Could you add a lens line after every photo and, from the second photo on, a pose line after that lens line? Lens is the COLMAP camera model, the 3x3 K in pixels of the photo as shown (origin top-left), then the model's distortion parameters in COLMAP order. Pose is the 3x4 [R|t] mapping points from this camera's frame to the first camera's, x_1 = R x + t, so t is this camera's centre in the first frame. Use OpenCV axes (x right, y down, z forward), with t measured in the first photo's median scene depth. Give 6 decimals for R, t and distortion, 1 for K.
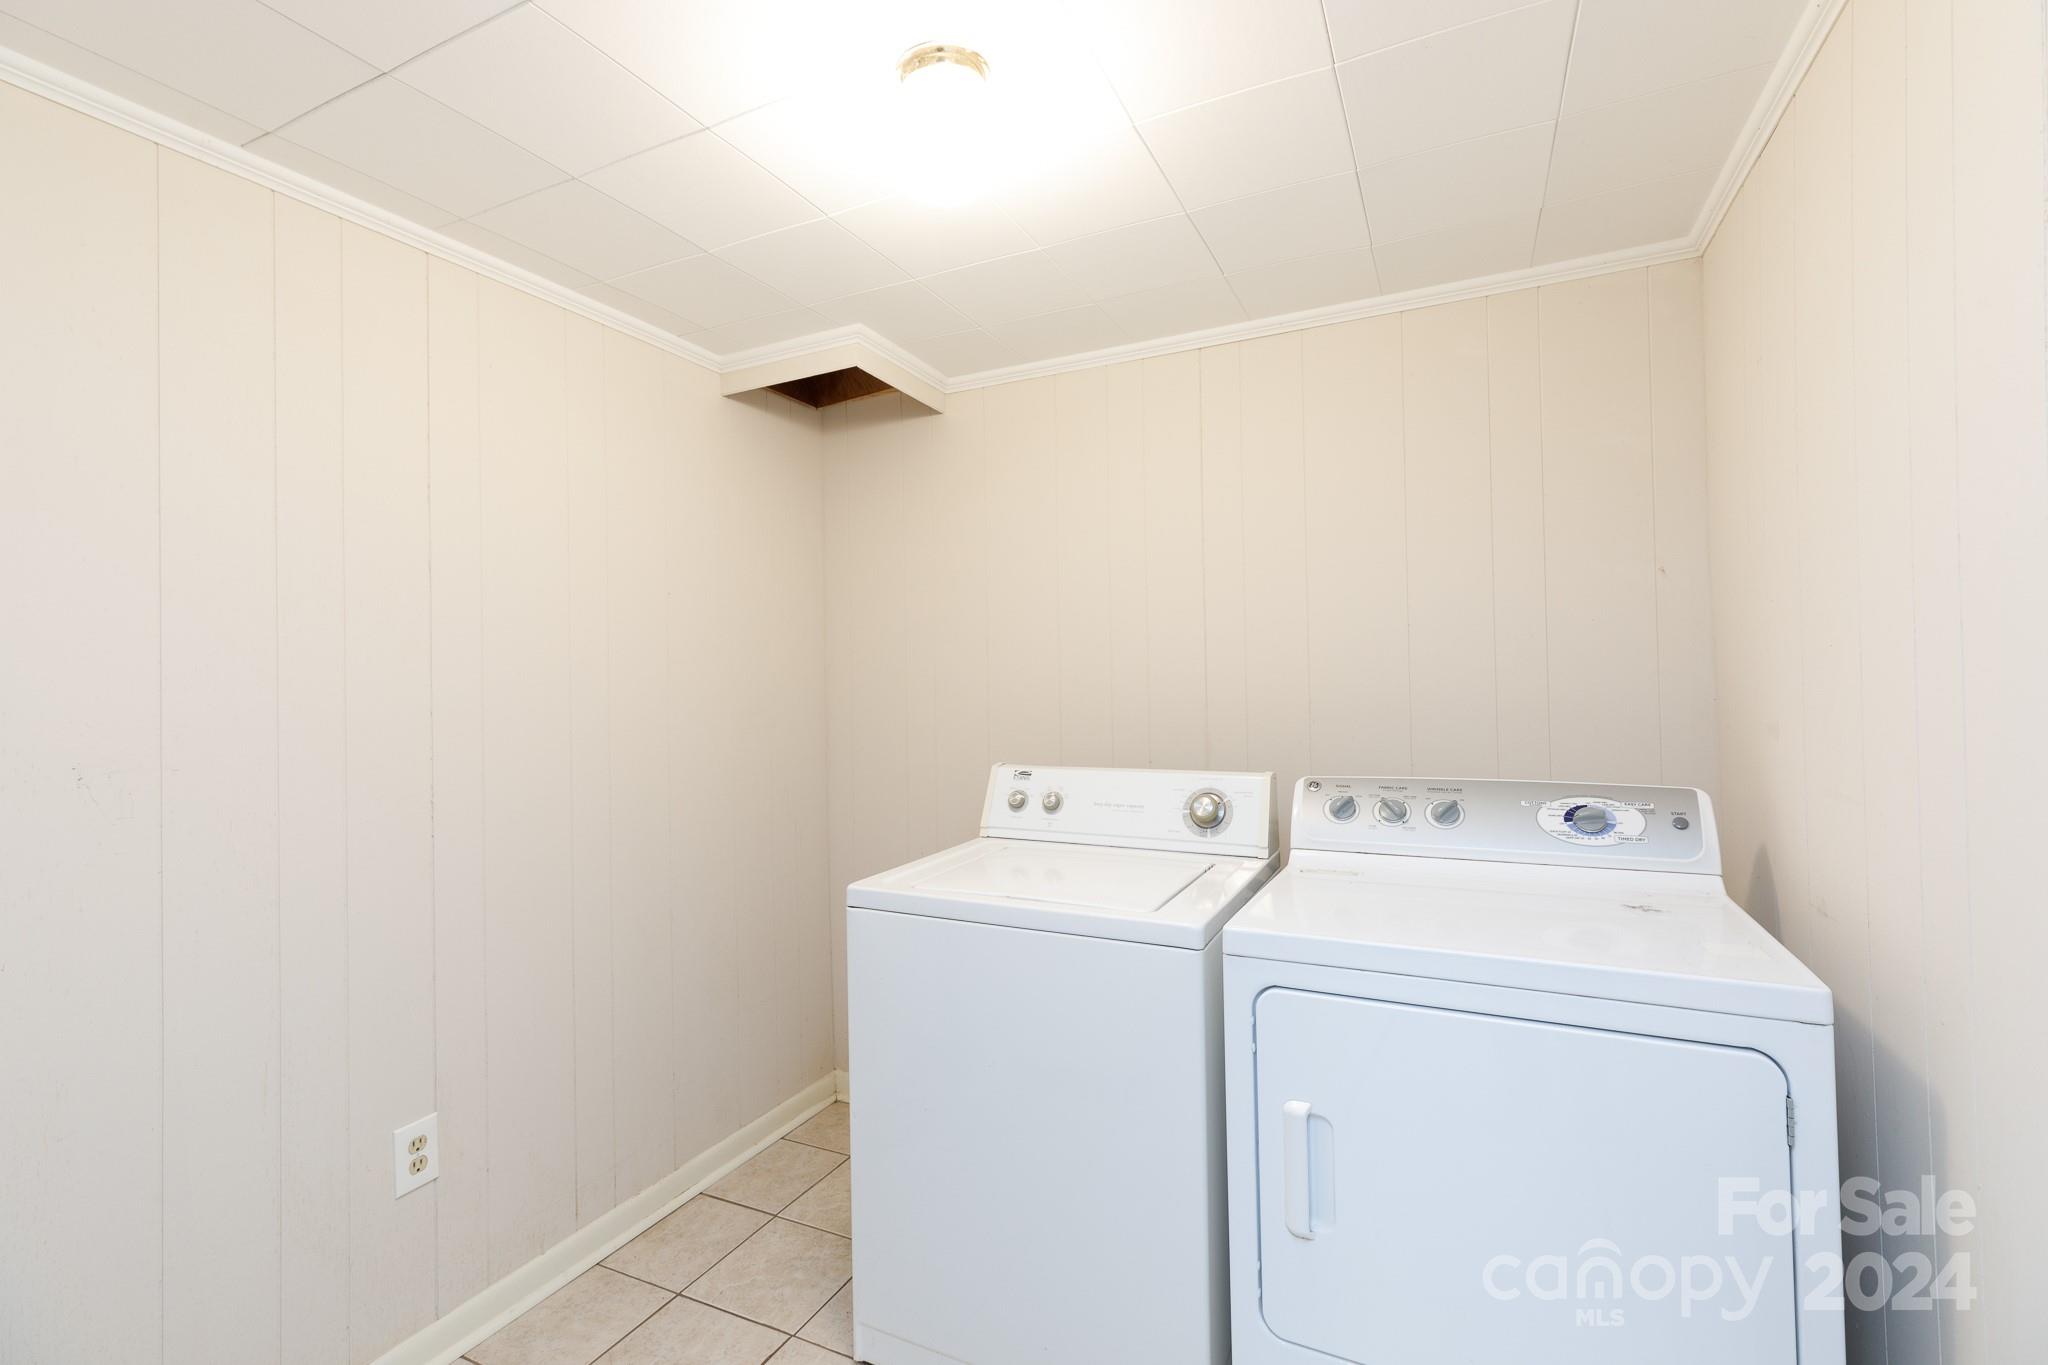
lens RADIAL K [[919.9, 0, 1024.2], [0, 919.9, 685.5], [0, 0, 1]] dist [0.003807, 0.000418]
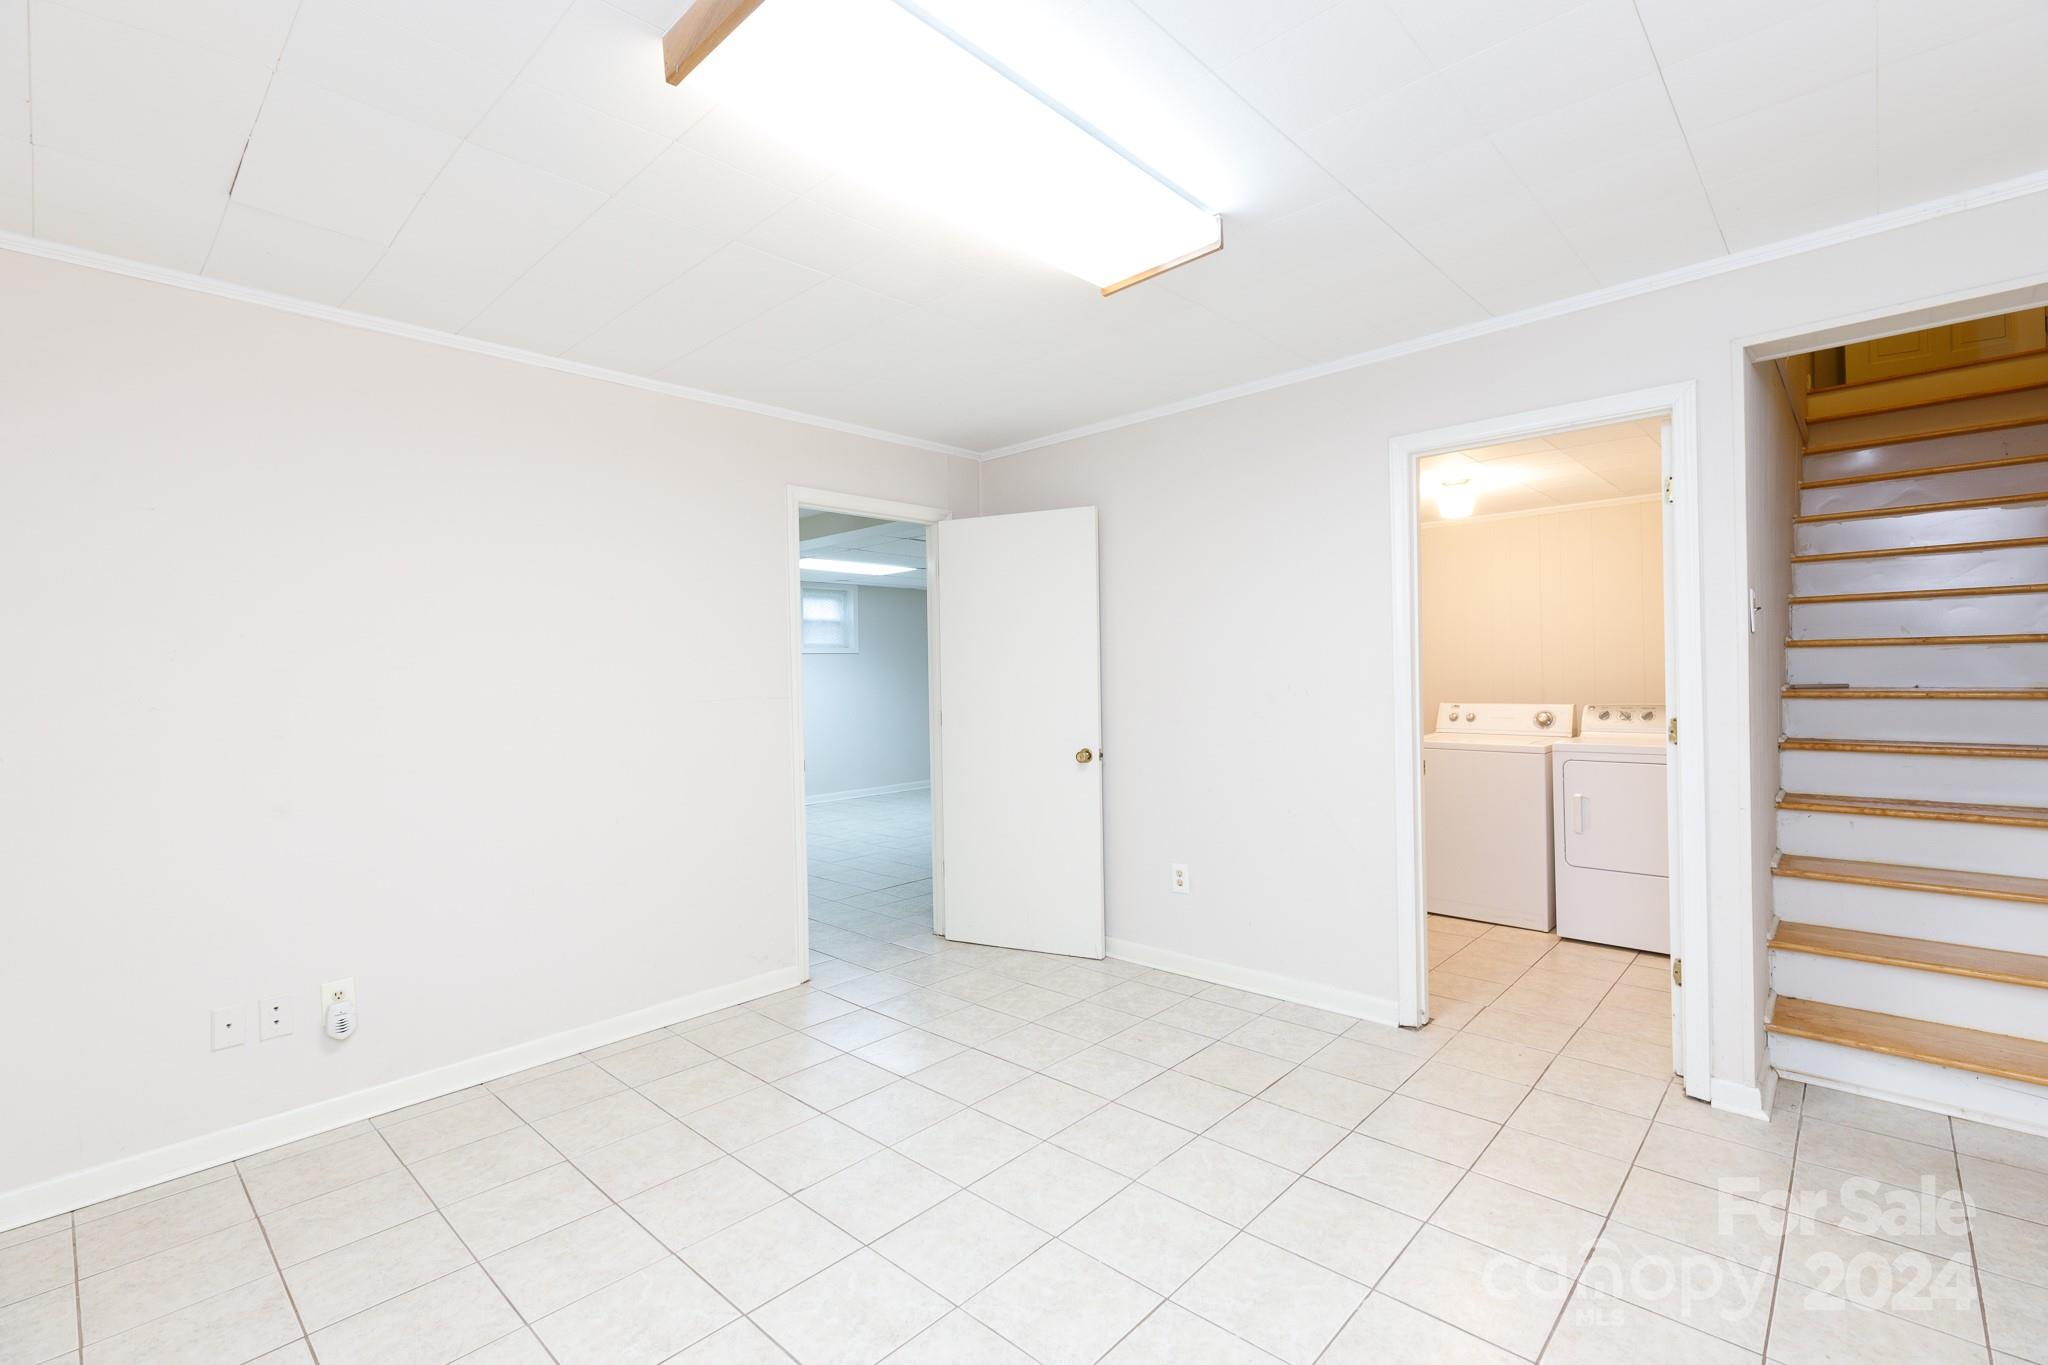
lens RADIAL K [[919.9, 0, 1027.9], [0, 919.9, 675.7], [0, 0, 1]] dist [0.003807, 0.000418]
pose [[0.955158, -0.004877, -0.296055, -0.423689], [0.007091, 0.999954, 0.006406, -0.005607], [0.296011, -0.008218, 0.955149, -1.910986]]
